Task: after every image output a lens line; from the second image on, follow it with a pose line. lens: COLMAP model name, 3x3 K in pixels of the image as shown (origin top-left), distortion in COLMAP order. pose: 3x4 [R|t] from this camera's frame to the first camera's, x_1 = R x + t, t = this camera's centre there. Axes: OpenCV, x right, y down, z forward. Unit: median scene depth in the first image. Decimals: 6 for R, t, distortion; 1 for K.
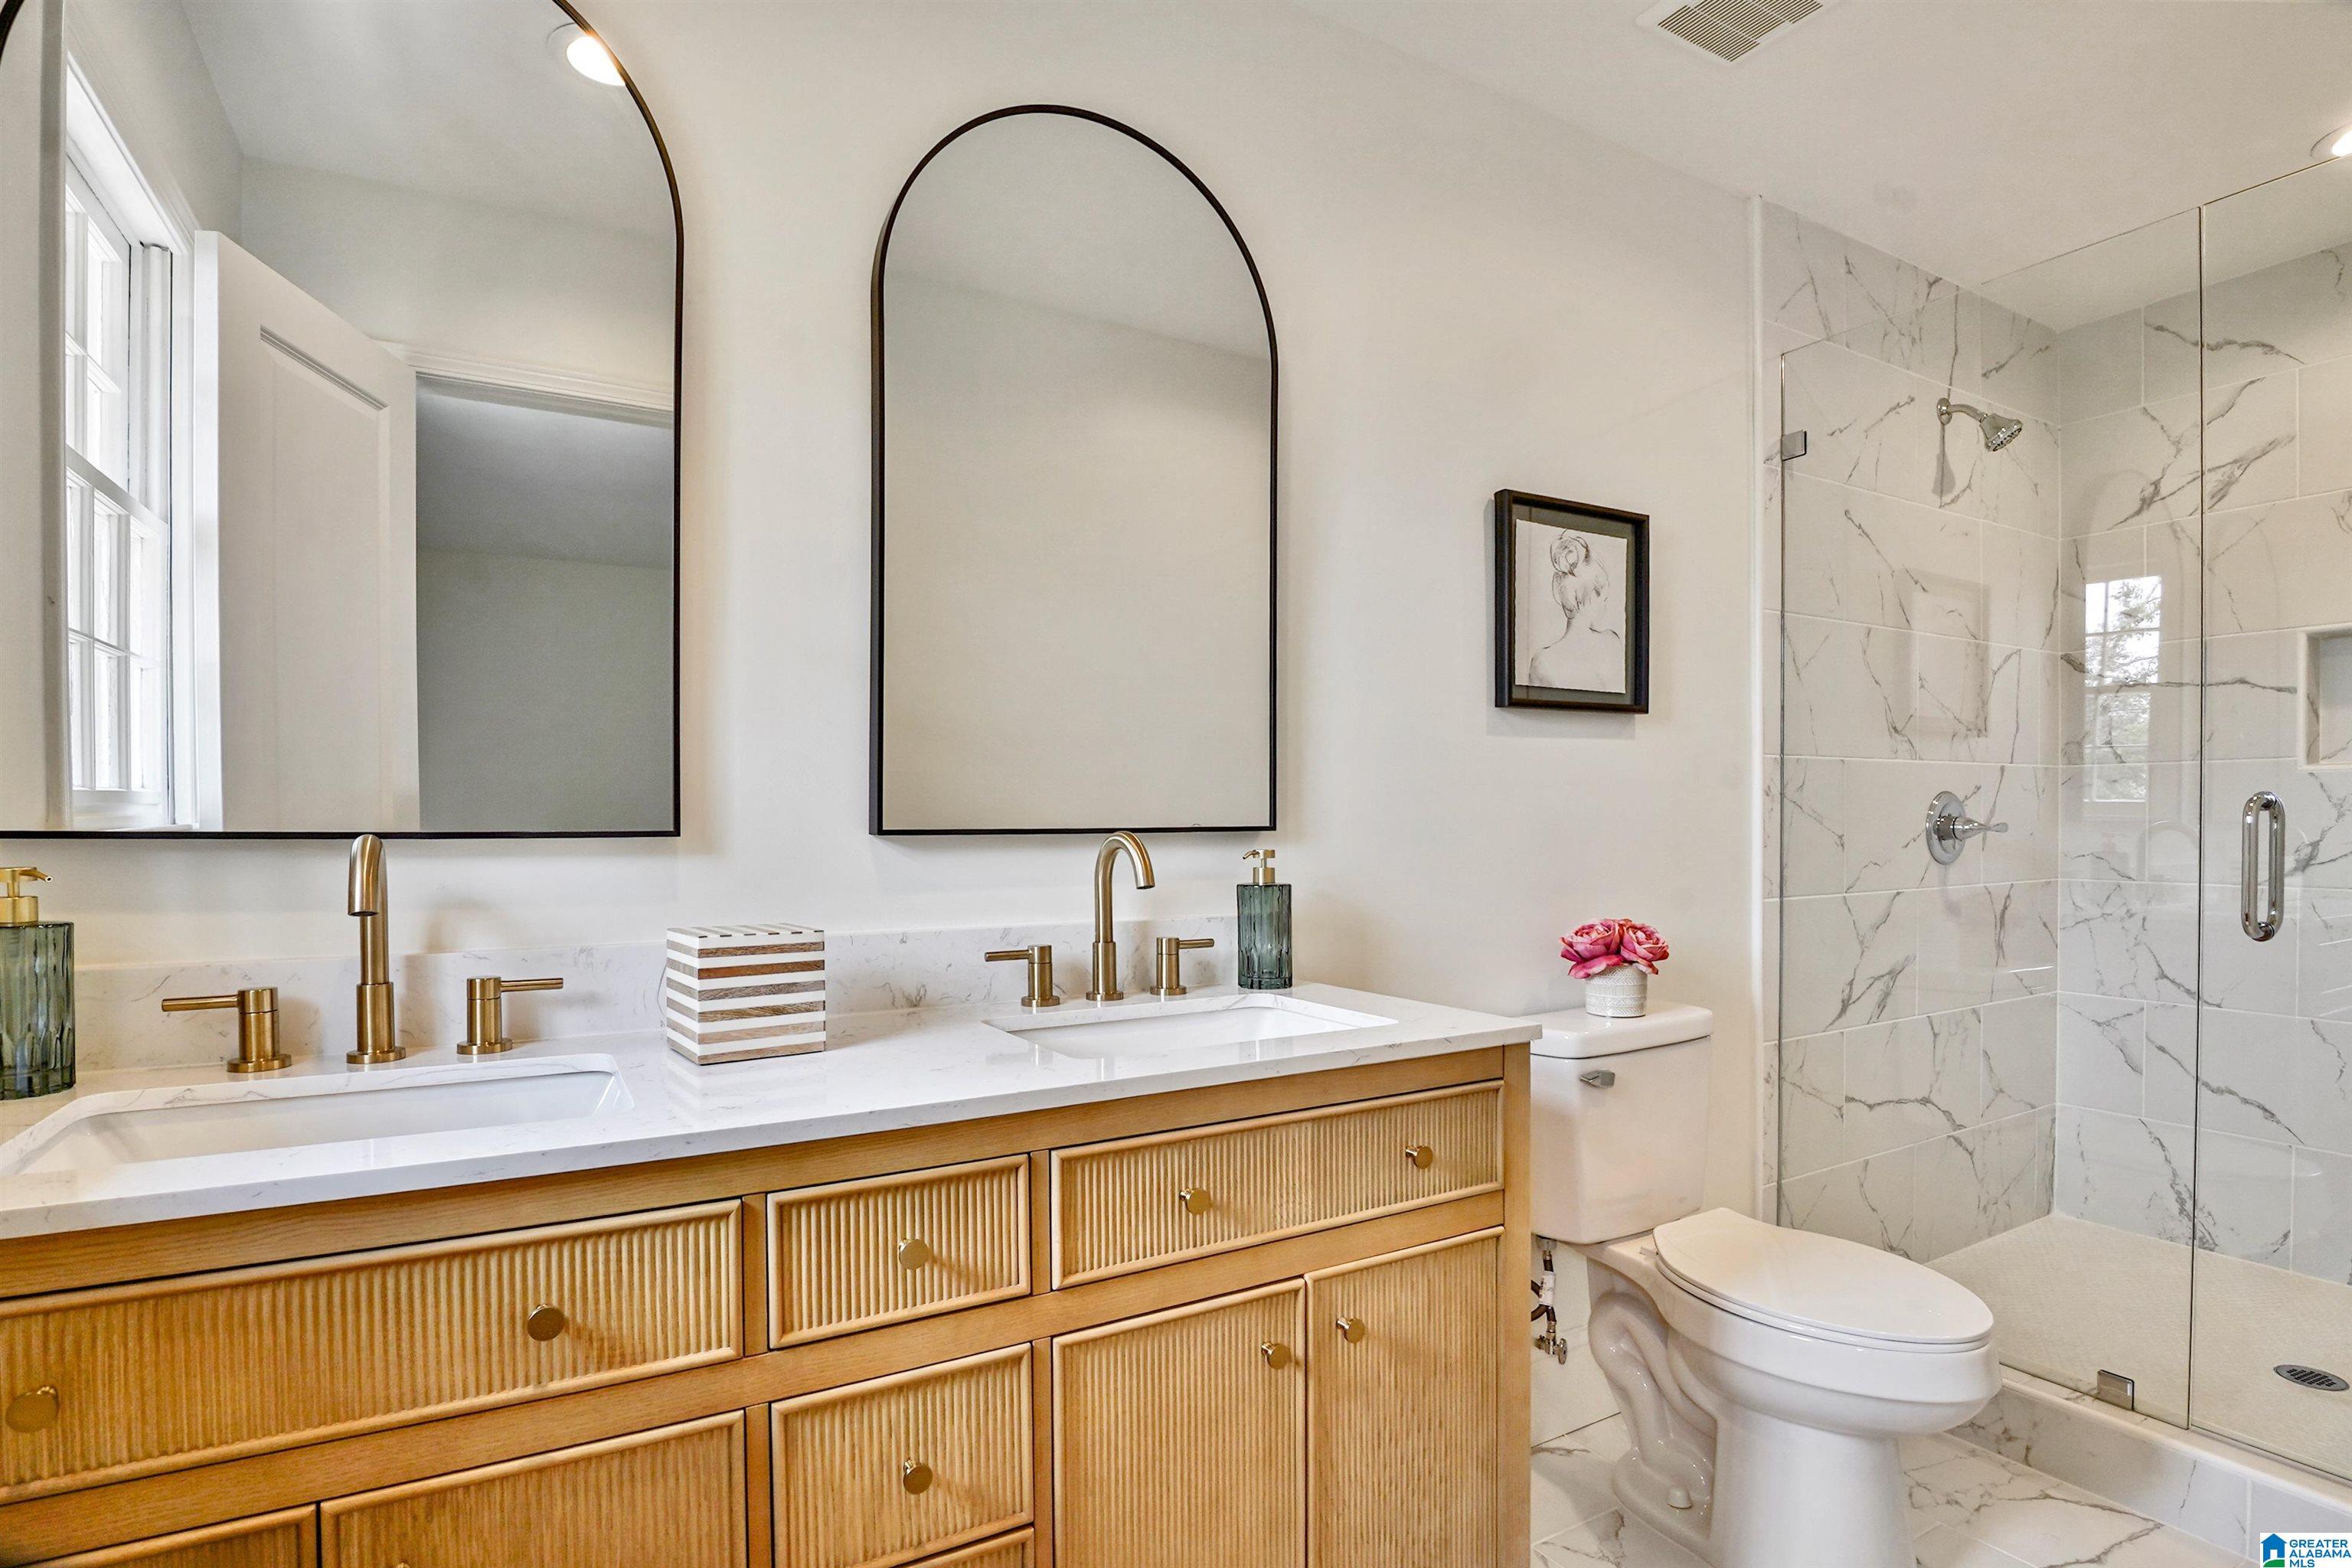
lens RADIAL K [[1156.6, 0, 1169.3], [0, 1156.6, 808.2], [0, 0, 1]] dist [-0.023716, -0.002219]
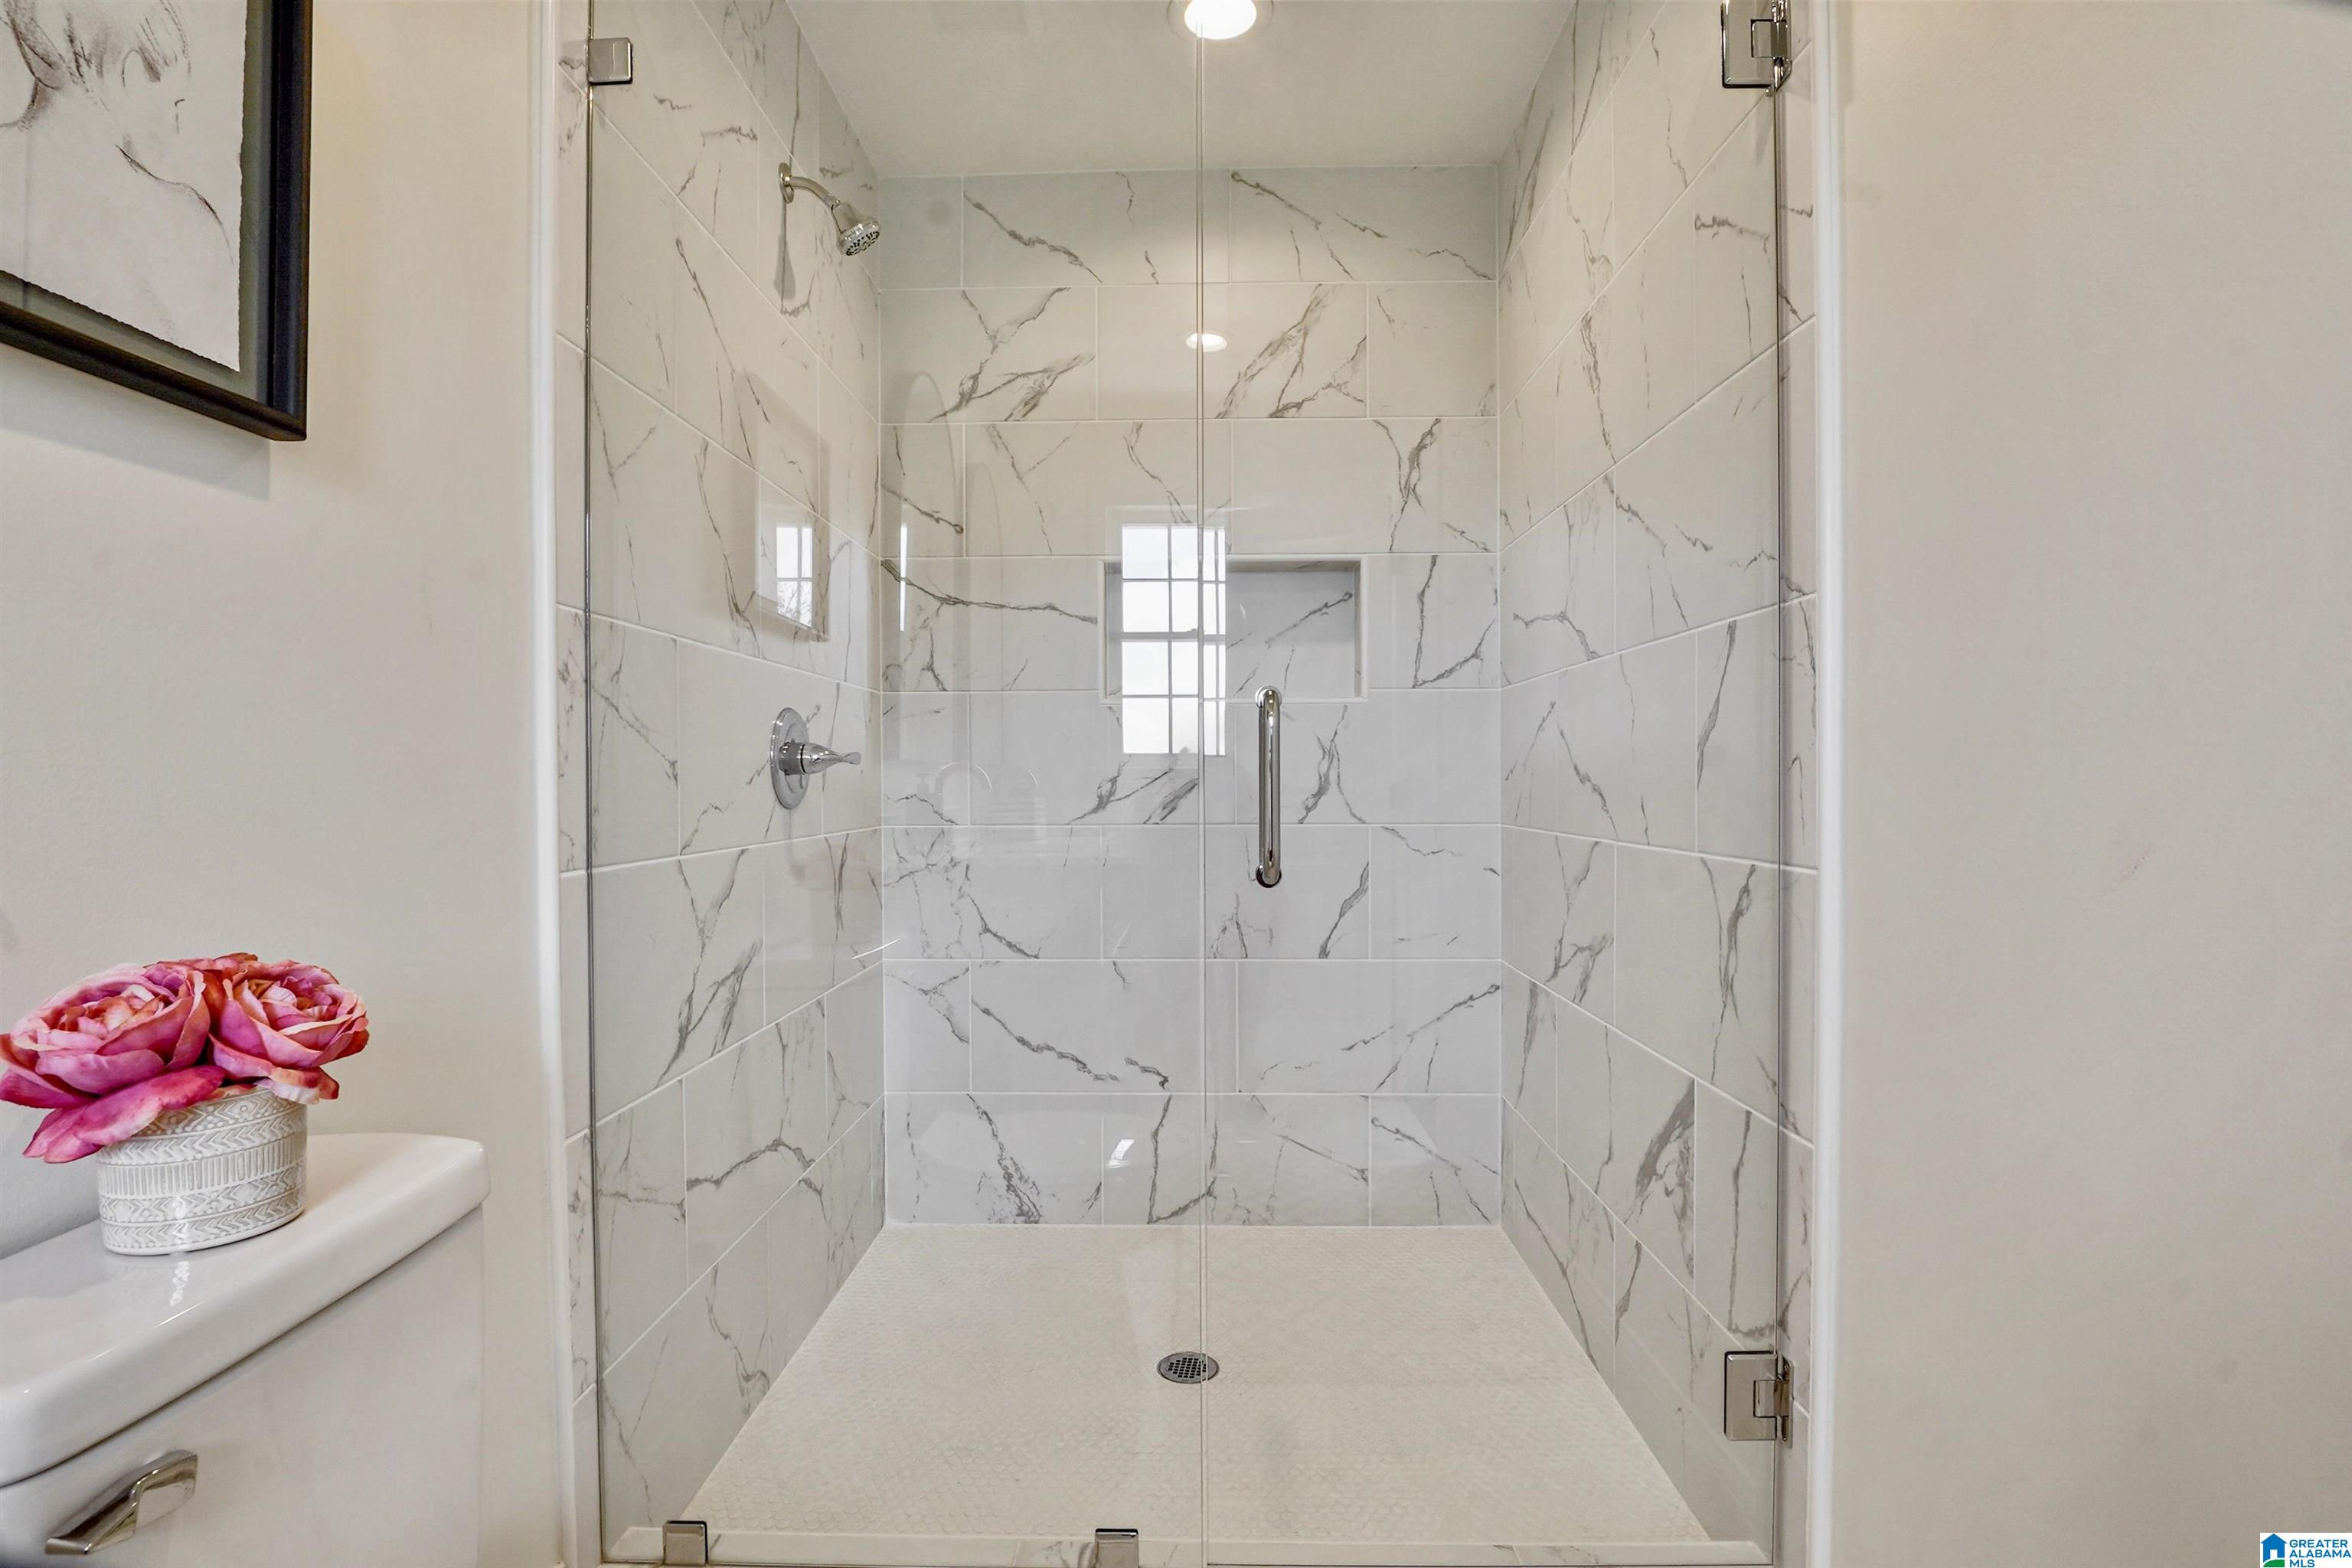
lens RADIAL K [[1156.6, 0, 1169.3], [0, 1156.6, 808.2], [0, 0, 1]] dist [-0.023716, -0.002219]
pose [[0.518501, -0.019788, 0.854848, 0.202821], [-0.002430, 0.999694, 0.024615, 0.034021], [-0.855074, -0.014841, 0.518294, 0.469435]]
